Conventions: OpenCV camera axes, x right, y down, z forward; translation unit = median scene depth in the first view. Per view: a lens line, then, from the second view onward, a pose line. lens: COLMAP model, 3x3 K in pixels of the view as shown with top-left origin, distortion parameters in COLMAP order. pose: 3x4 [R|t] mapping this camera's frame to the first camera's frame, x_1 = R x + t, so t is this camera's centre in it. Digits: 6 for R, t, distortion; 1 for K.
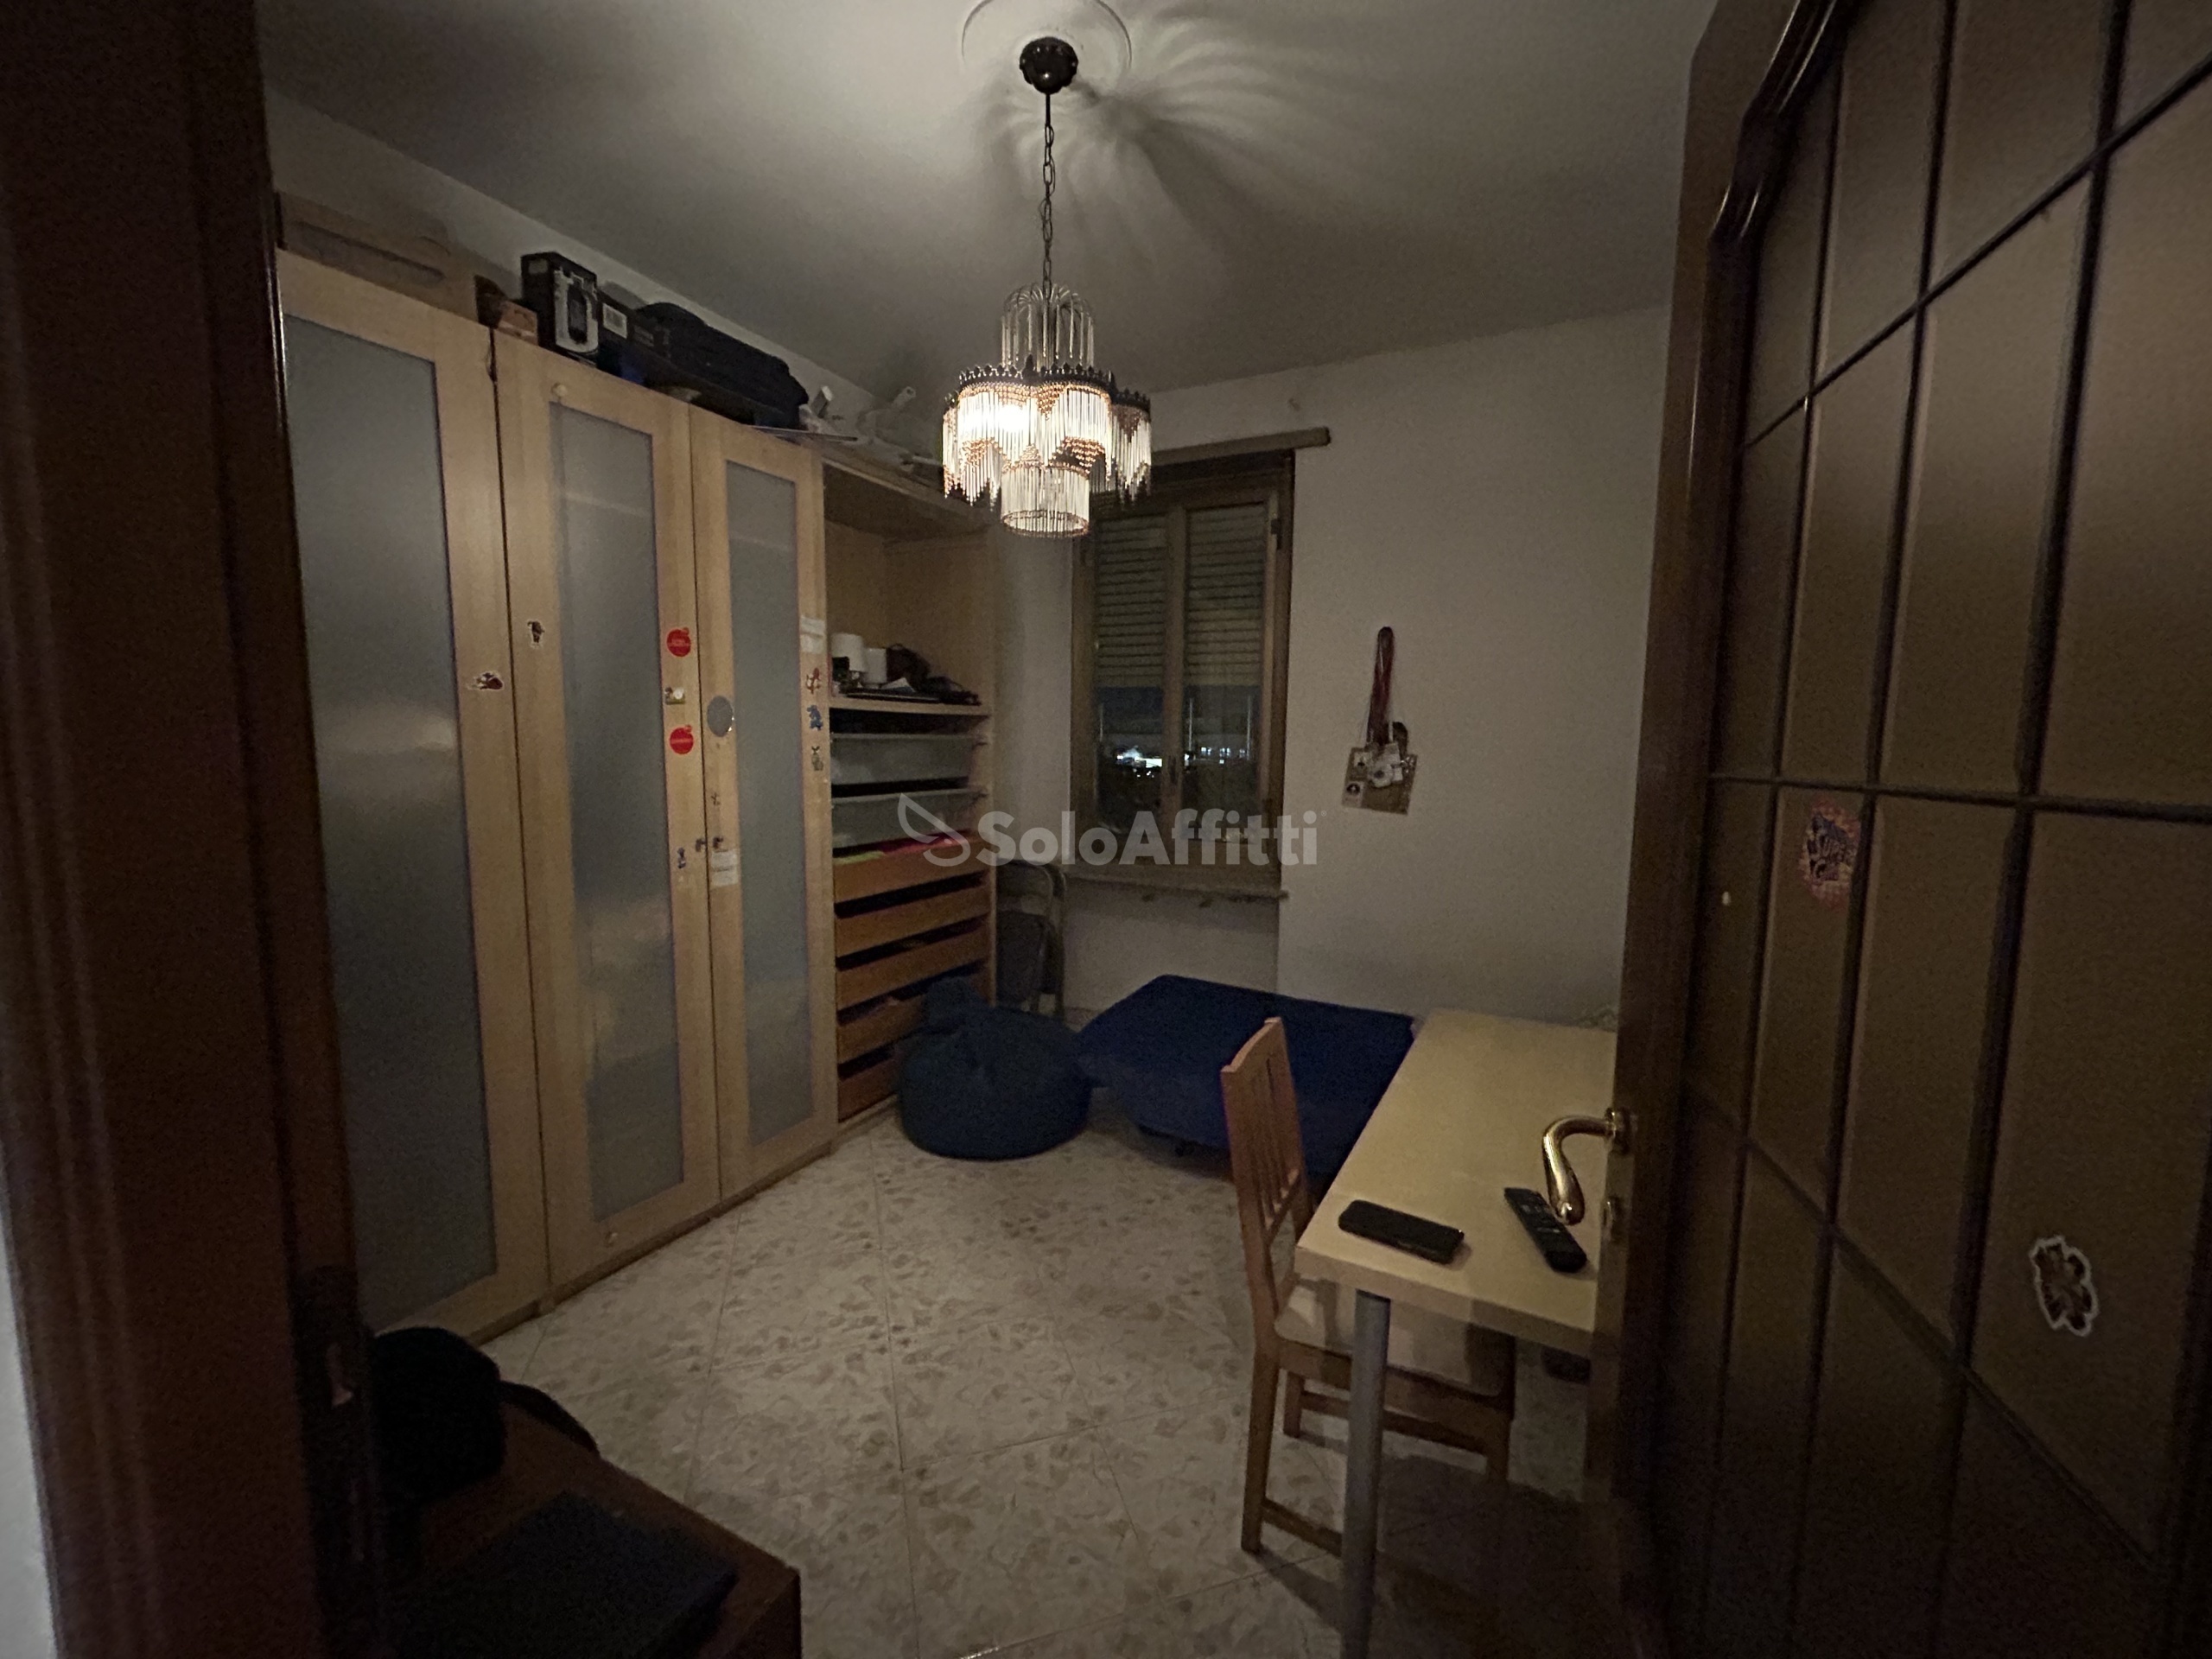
lens RADIAL K [[895.2, 0, 1115.1], [0, 895.2, 835.9], [0, 0, 1]] dist [0.000236, 0.001162]
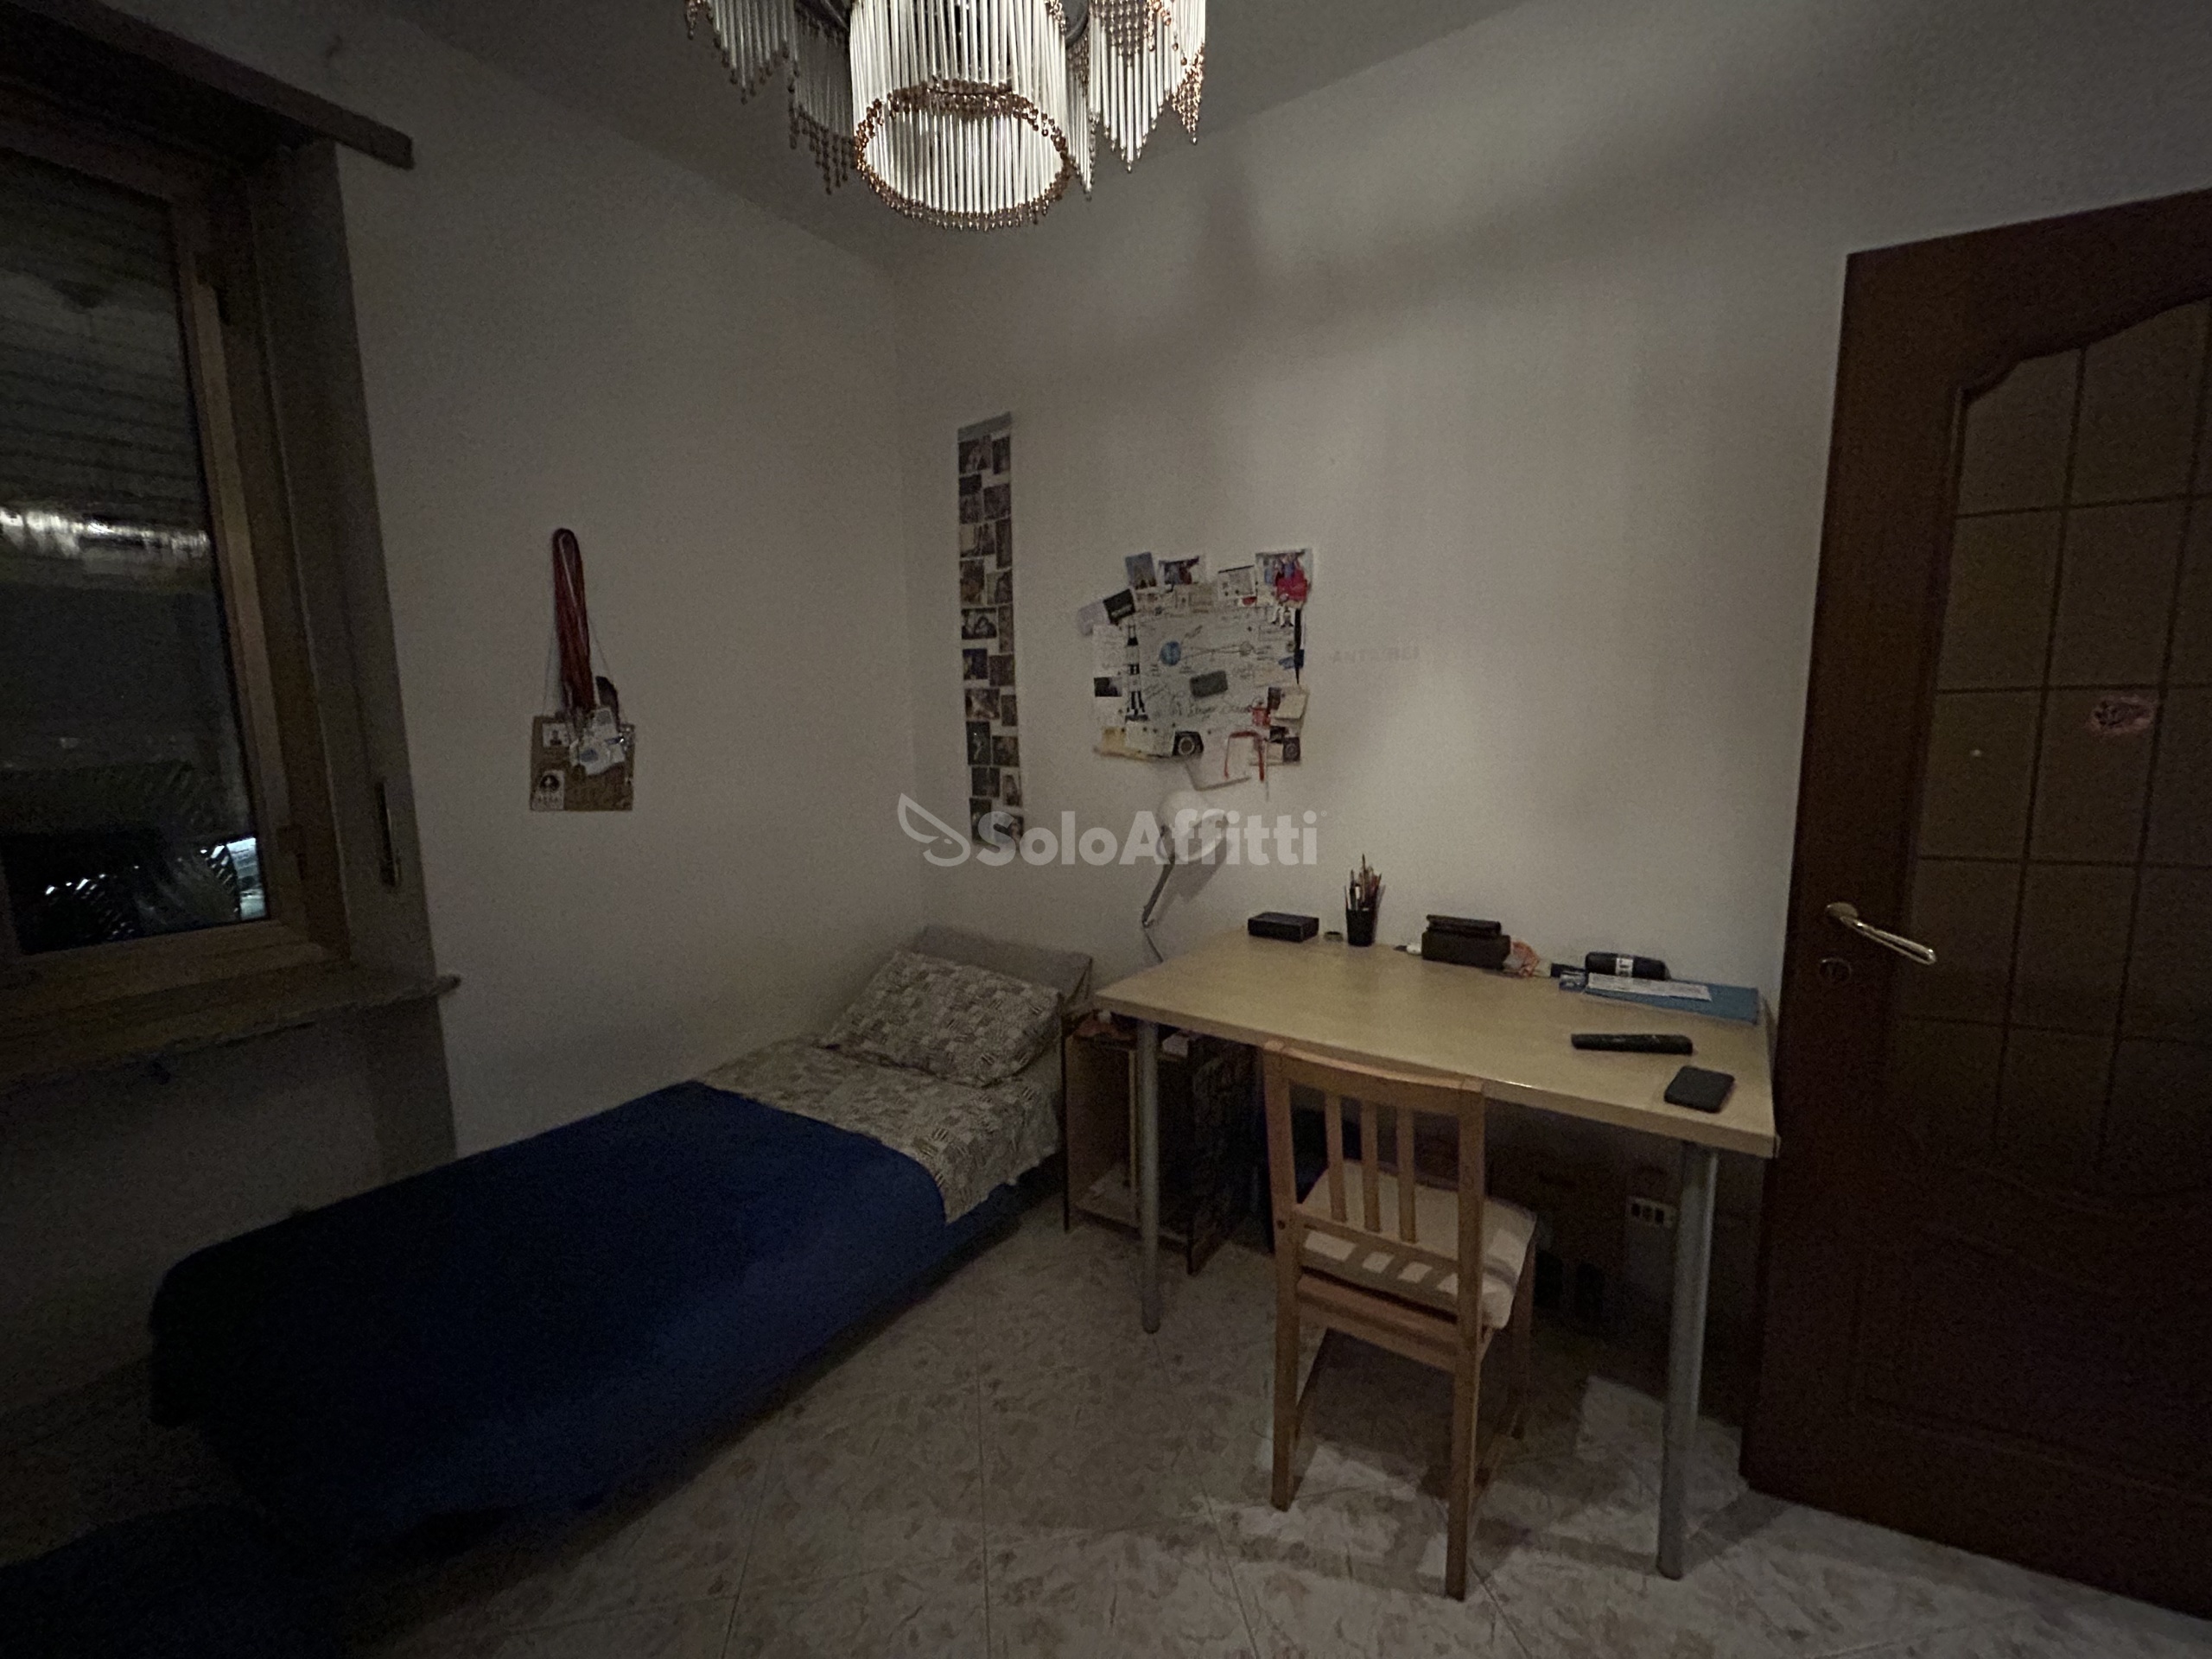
lens RADIAL K [[895.2, 0, 1105.5], [0, 895.2, 832.5], [0, 0, 1]] dist [0.000236, 0.001162]
pose [[0.135589, -0.158814, 0.977954, -0.308209], [0.120158, 0.982419, 0.142880, -0.061952], [-0.983452, 0.098136, 0.152288, 0.531724]]
